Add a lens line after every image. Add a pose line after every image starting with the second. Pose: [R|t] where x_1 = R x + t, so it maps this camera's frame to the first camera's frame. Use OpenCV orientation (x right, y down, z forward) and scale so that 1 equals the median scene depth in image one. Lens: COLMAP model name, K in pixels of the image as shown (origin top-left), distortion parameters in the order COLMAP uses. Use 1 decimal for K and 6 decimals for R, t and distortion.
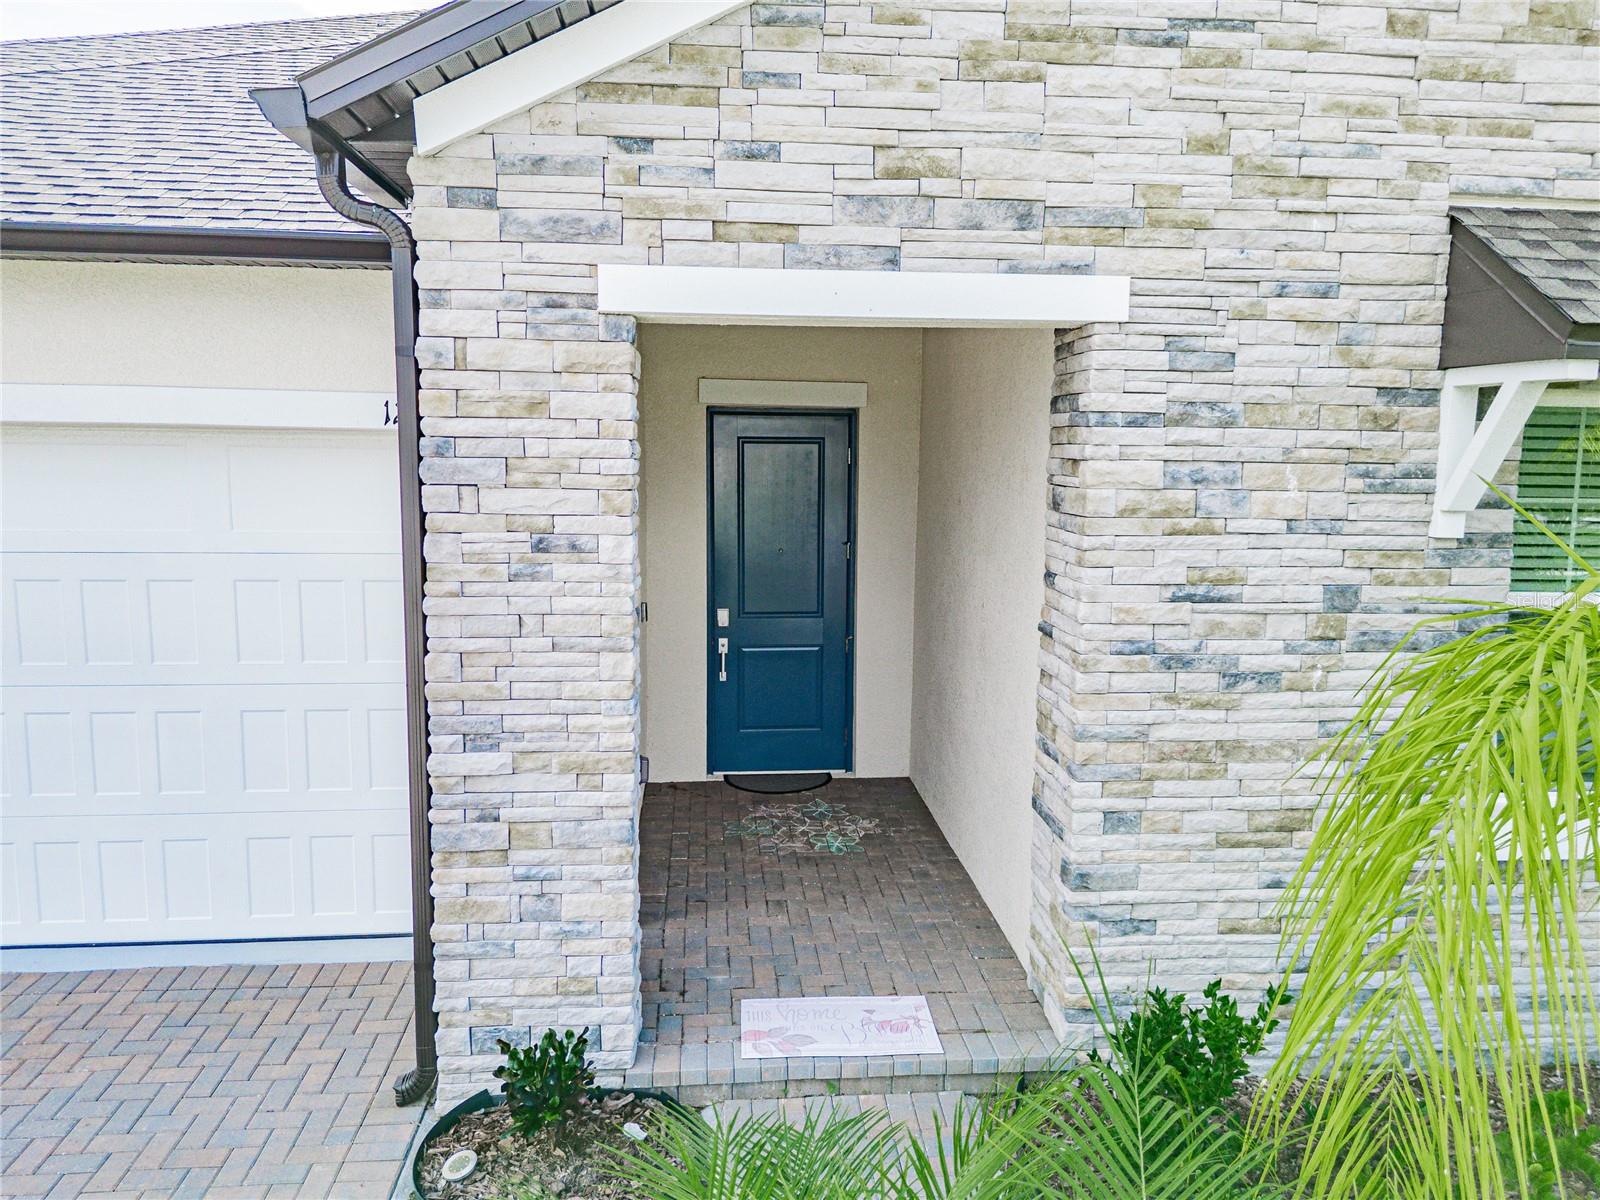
lens RADIAL K [[1146.3, 0, 800.0], [0, 1146.3, 600.0], [0, 0, 1]] dist [0.067270, -0.067957]
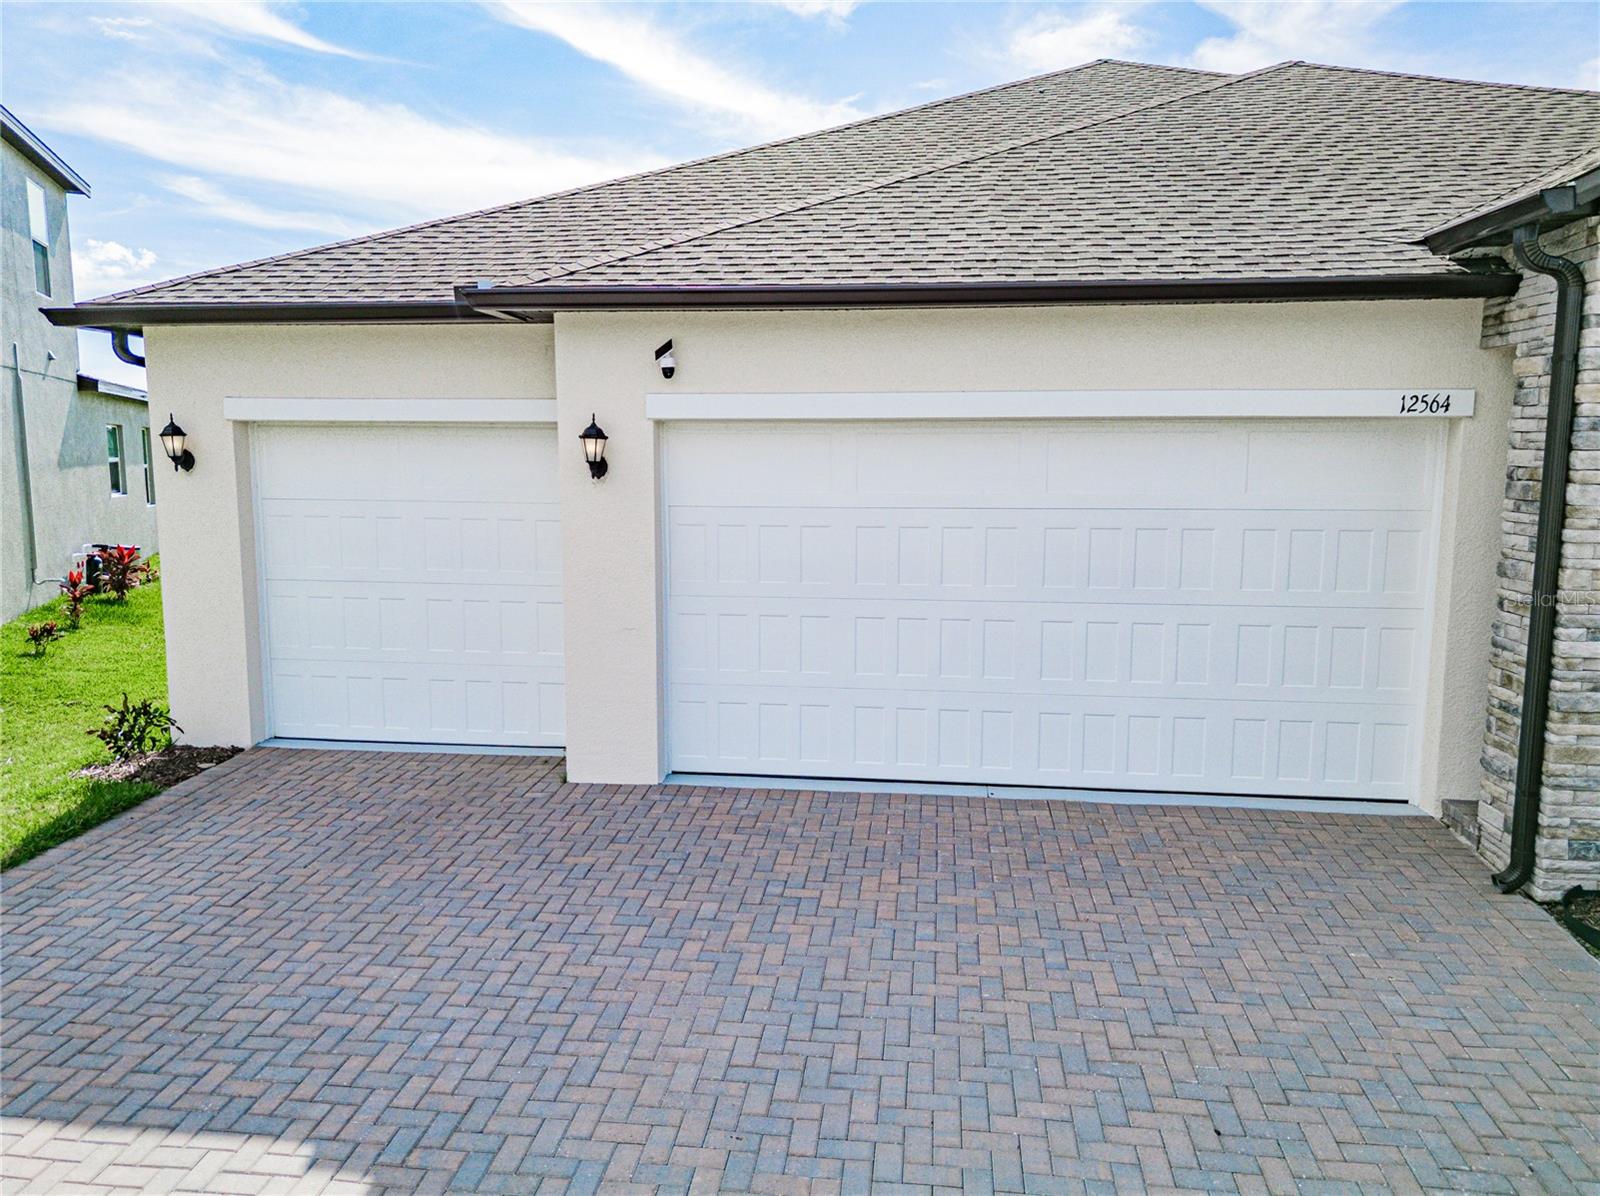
lens RADIAL K [[1146.3, 0, 800.0], [0, 1146.3, 598.0], [0, 0, 1]] dist [0.067270, -0.067957]
pose [[0.976764, 0.017137, -0.213630, -0.917692], [-0.017756, 0.999842, -0.000982, 0.097178], [0.213579, 0.004752, 0.976914, -0.588166]]
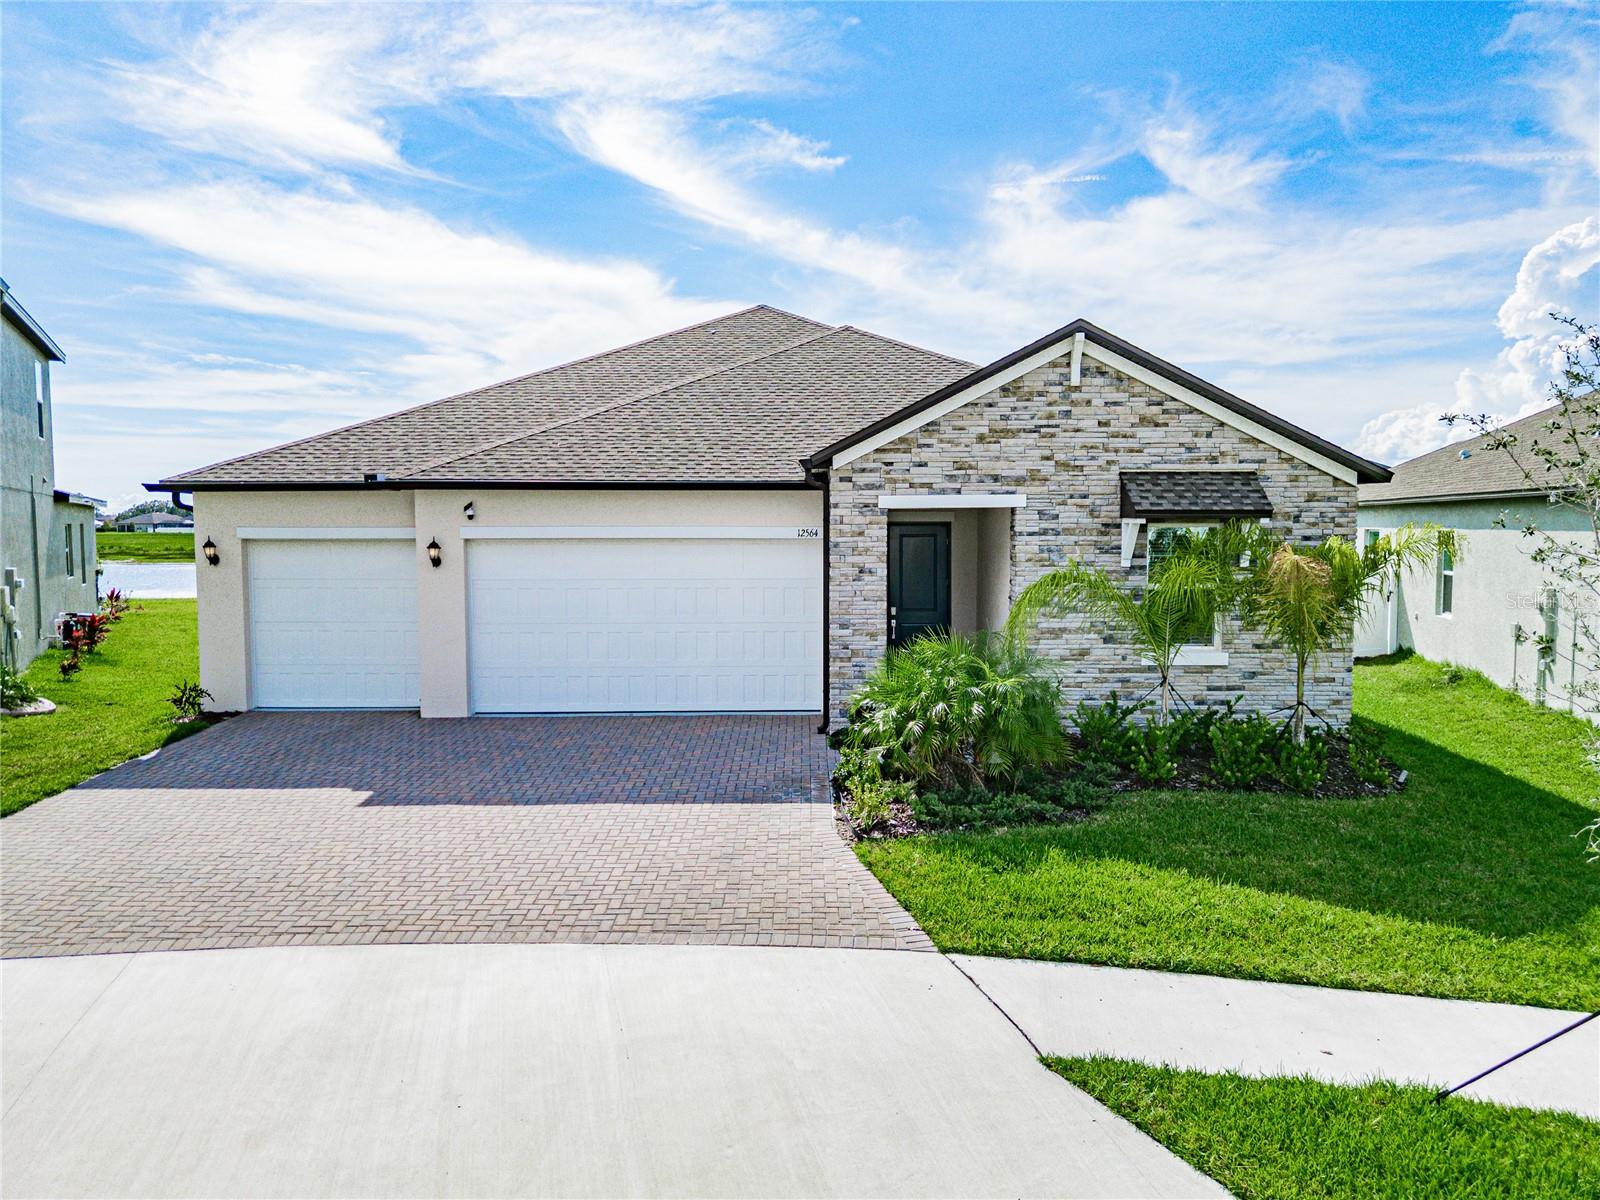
lens RADIAL K [[1107.6, 0, 800.0], [0, 1107.6, 600.0], [0, 0, 1]] dist [0.073389, -0.114400]
pose [[0.995992, -0.009201, -0.088972, -0.106238], [0.003777, 0.998134, -0.060939, 0.247591], [0.089367, 0.060358, 0.994168, -2.410906]]
